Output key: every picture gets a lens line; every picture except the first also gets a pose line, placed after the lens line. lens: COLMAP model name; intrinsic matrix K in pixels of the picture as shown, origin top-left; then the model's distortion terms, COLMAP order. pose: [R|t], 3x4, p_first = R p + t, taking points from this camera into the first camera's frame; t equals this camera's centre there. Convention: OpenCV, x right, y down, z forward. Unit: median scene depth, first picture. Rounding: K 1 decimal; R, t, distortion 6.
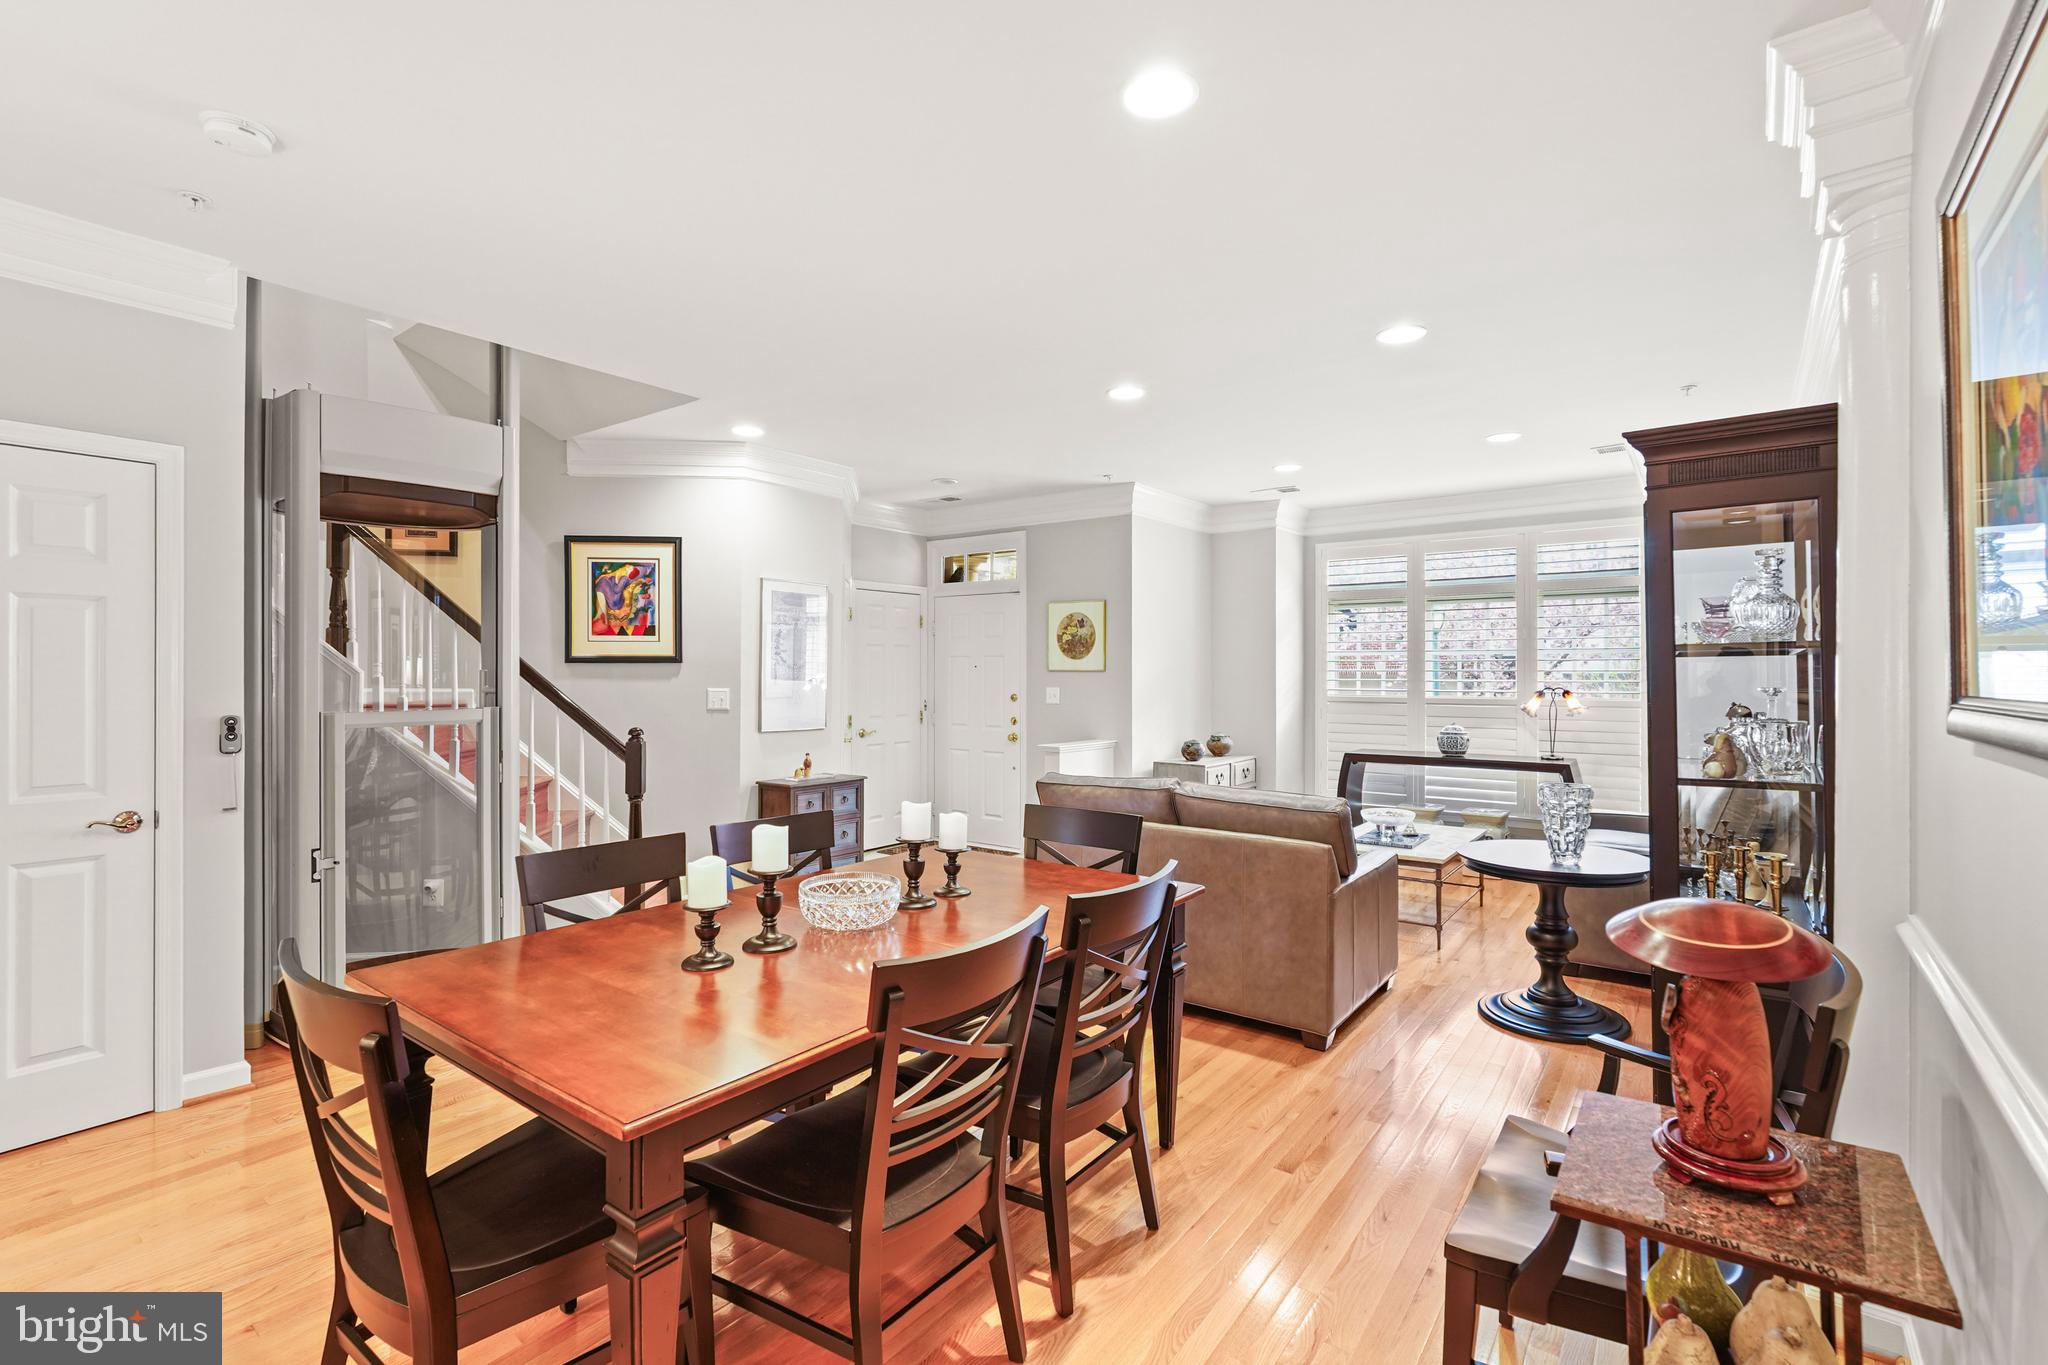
lens RADIAL K [[910.8, 0, 1020.2], [0, 910.8, 677.4], [0, 0, 1]] dist [-0.015462, 0.003979]
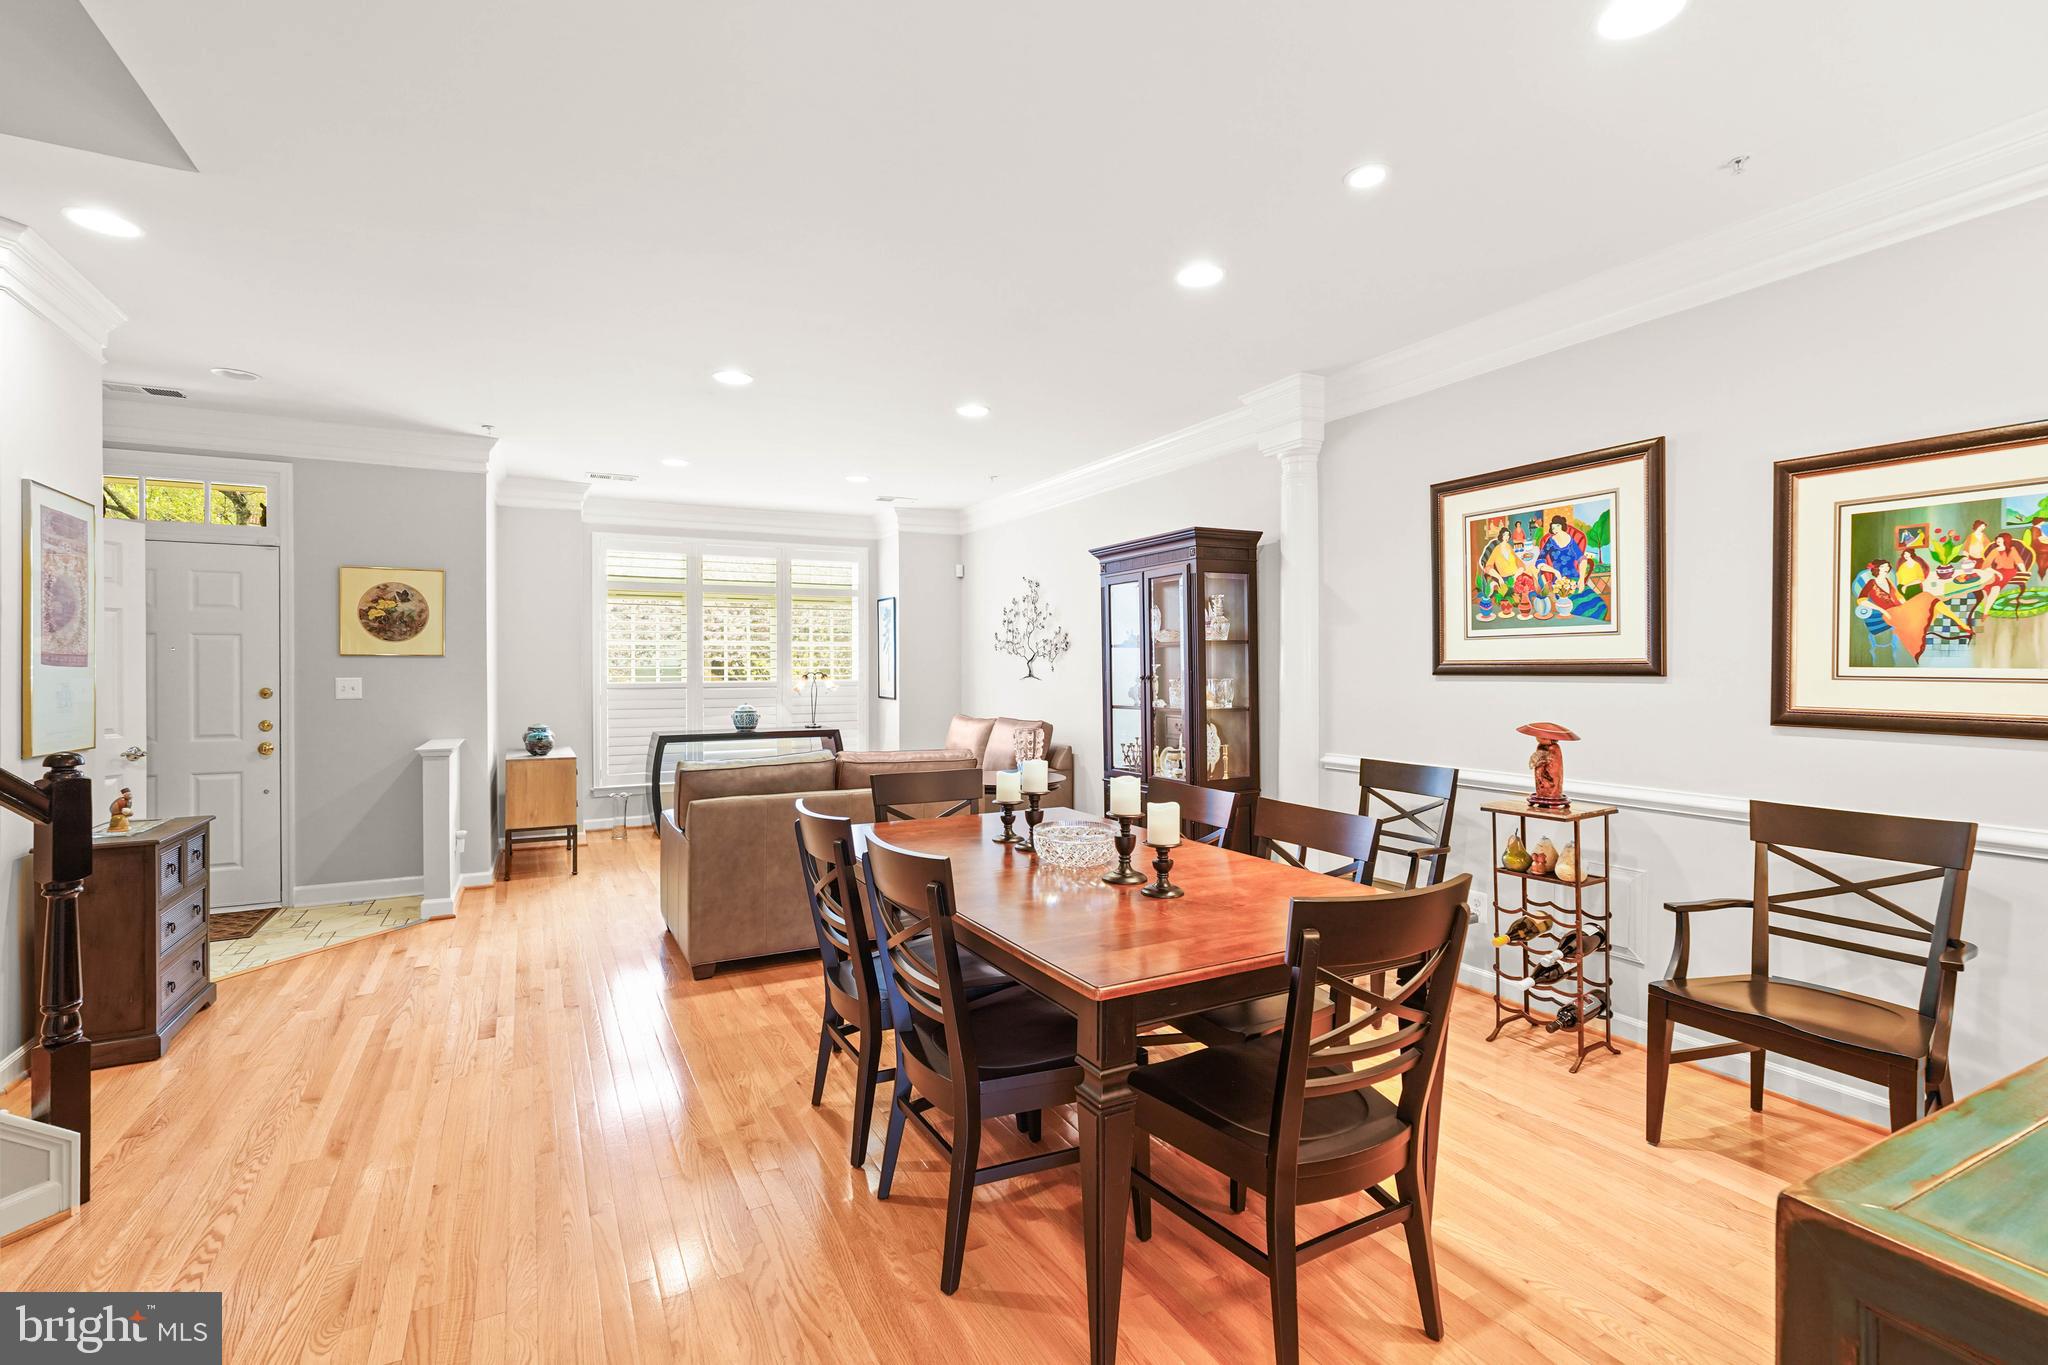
lens RADIAL K [[910.8, 0, 1012.7], [0, 910.8, 681.3], [0, 0, 1]] dist [-0.015462, 0.003979]
pose [[0.414005, -0.015747, 0.910138, -0.437121], [0.006755, 0.999876, 0.014227, 0.007337], [-0.910250, 0.000258, 0.414060, 0.186182]]
